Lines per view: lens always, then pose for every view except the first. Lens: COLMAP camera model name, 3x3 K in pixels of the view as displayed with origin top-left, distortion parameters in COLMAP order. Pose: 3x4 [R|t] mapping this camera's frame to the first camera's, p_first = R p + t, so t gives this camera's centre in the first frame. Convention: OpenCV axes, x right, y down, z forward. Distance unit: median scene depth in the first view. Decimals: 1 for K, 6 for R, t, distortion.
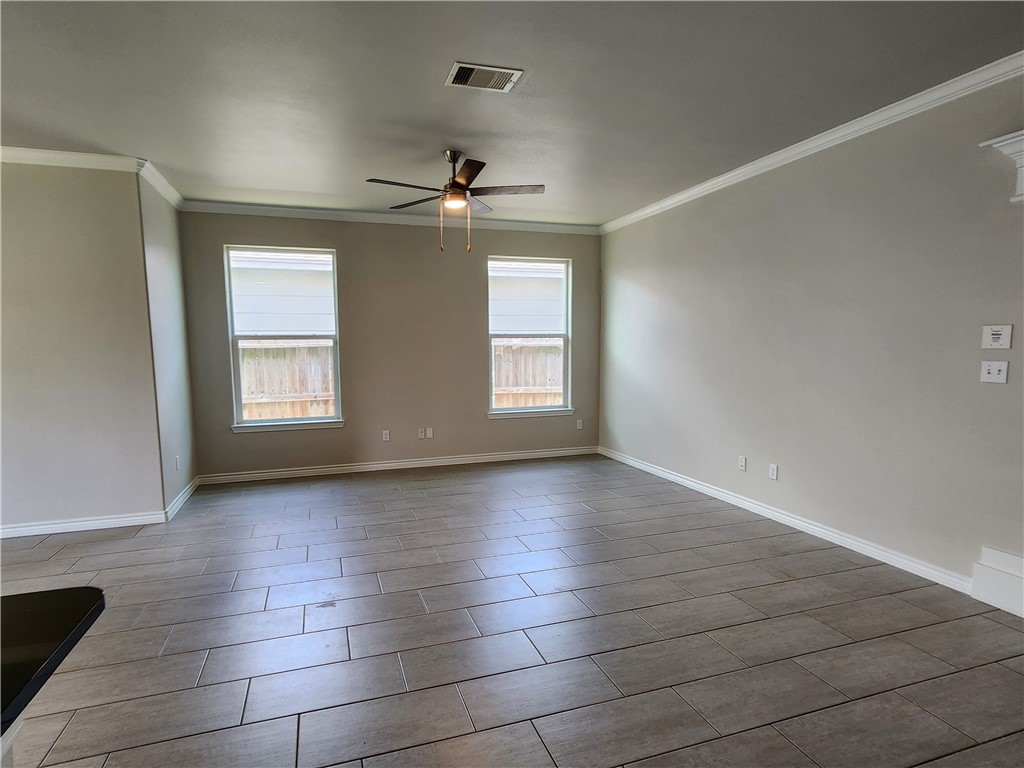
lens RADIAL K [[541.2, 0, 513.5], [0, 541.2, 401.9], [0, 0, 1]] dist [0.011209, -0.000165]
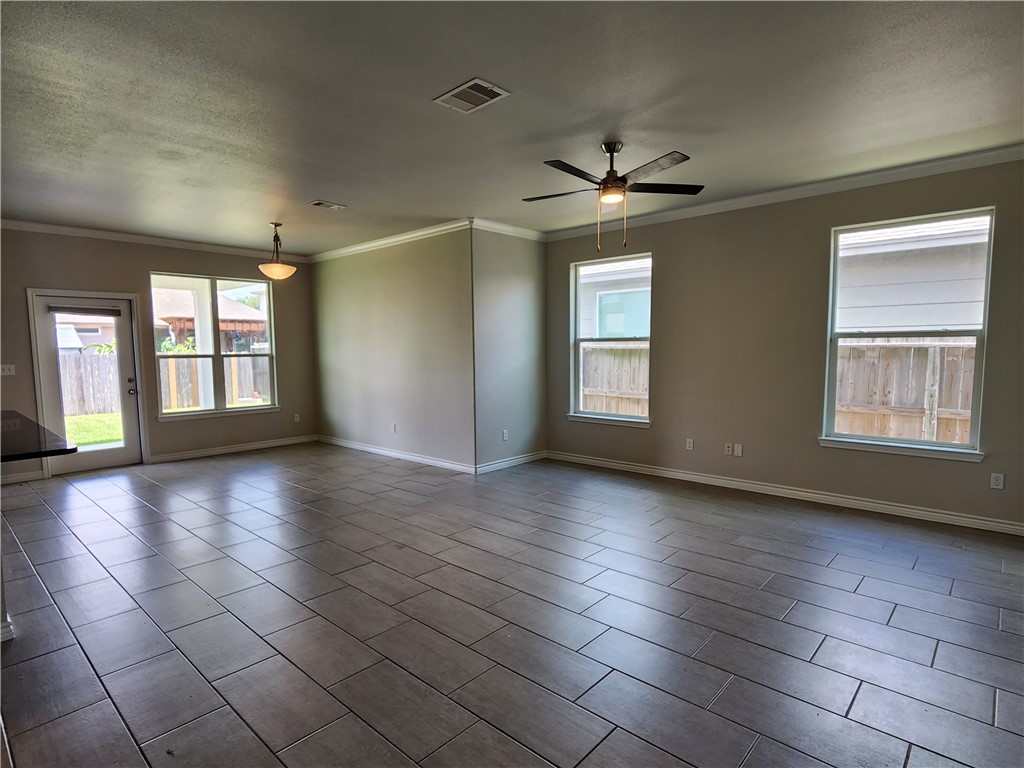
lens RADIAL K [[541.2, 0, 480.0], [0, 541.2, 390.2], [0, 0, 1]] dist [0.011209, -0.000165]
pose [[0.488050, 0.074380, -0.869641, 0.393845], [-0.090279, 0.995320, 0.034464, -0.029772], [0.868134, 0.061690, 0.492481, 0.227807]]
